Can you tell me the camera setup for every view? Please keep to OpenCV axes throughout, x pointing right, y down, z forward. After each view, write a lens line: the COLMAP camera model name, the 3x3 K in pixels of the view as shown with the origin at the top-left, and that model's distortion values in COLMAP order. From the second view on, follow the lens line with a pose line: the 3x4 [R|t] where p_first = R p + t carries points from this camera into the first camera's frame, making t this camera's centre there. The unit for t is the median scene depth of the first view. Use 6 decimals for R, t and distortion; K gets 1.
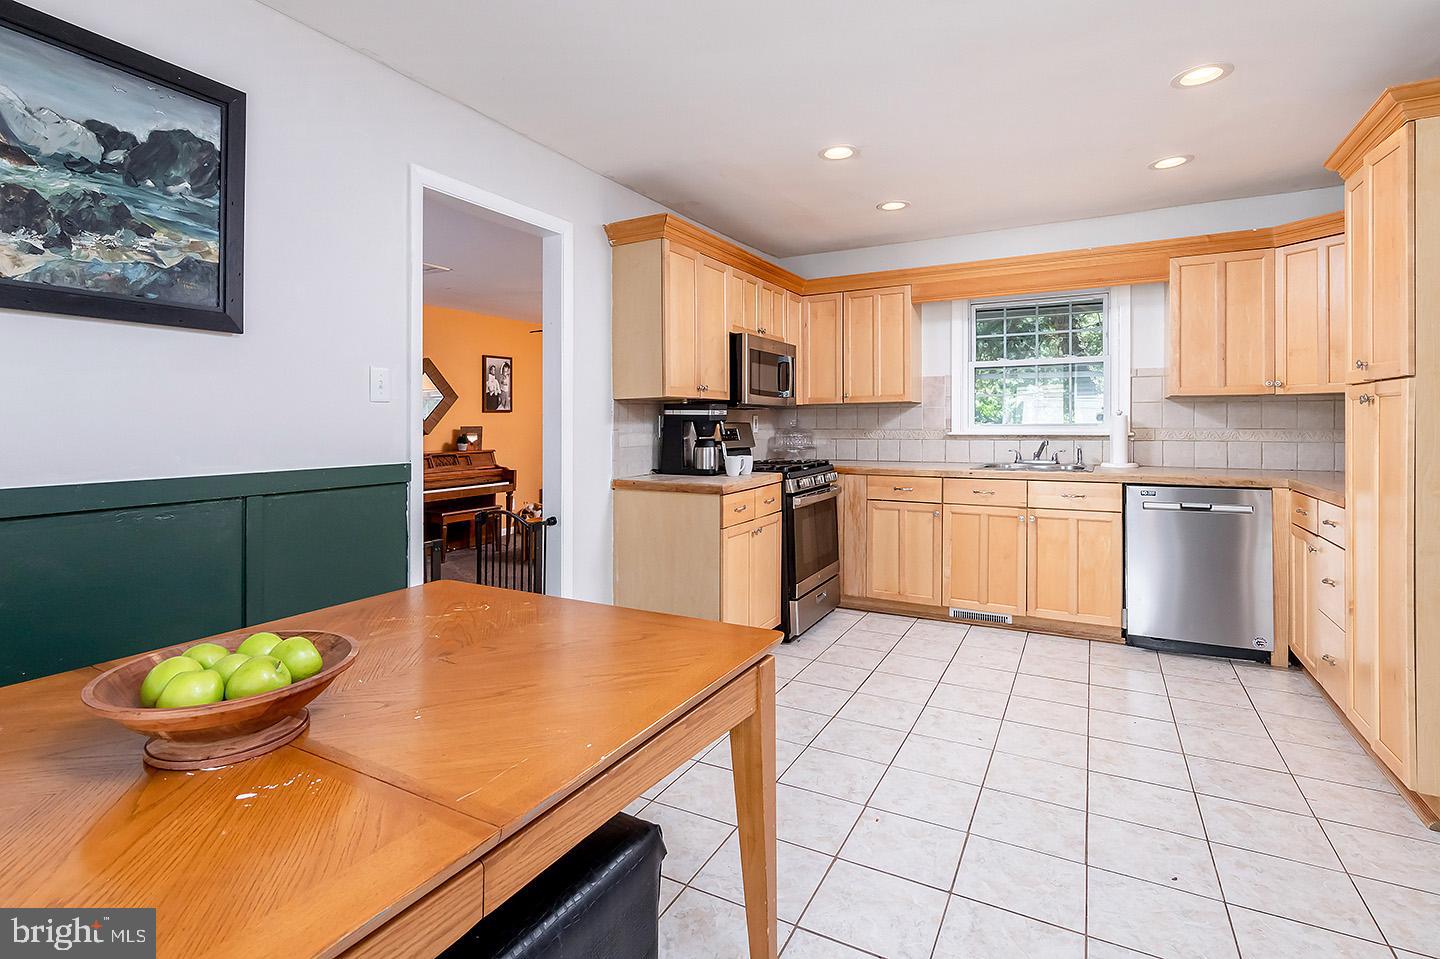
lens RADIAL K [[637.0, 0, 720.1], [0, 637.0, 437.6], [0, 0, 1]] dist [0.002060, 0.000139]
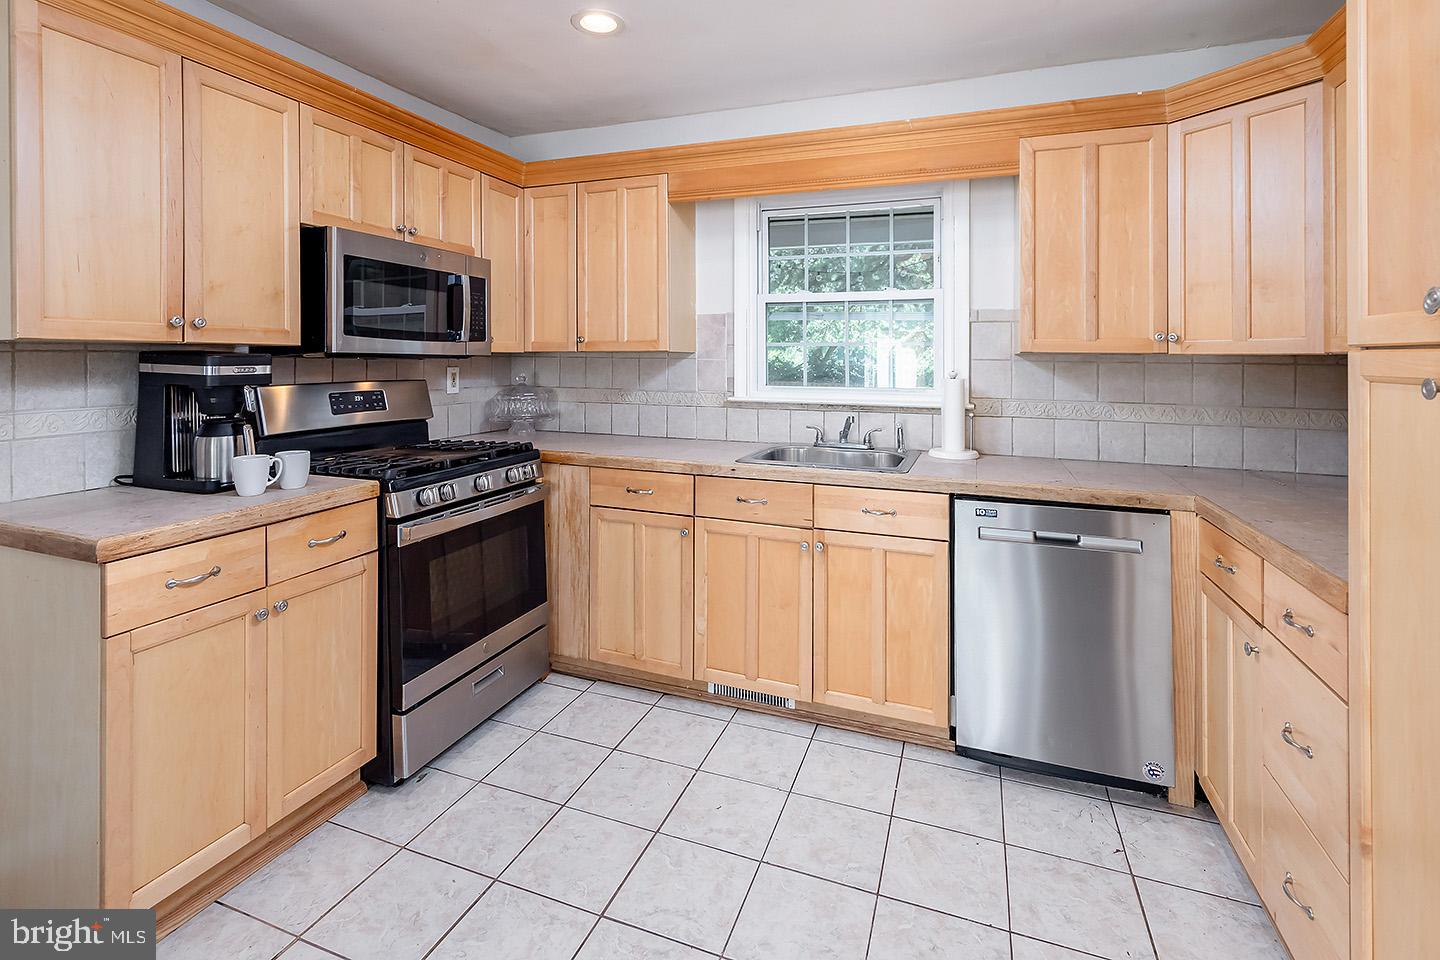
lens RADIAL K [[662.0, 0, 723.2], [0, 662.0, 364.8], [0, 0, 1]] dist [-0.000708, -0.000317]
pose [[0.984480, 0.012570, 0.175046, 0.281359], [-0.009132, 0.999750, -0.020432, -0.034769], [-0.175259, 0.018516, 0.984348, 0.378855]]
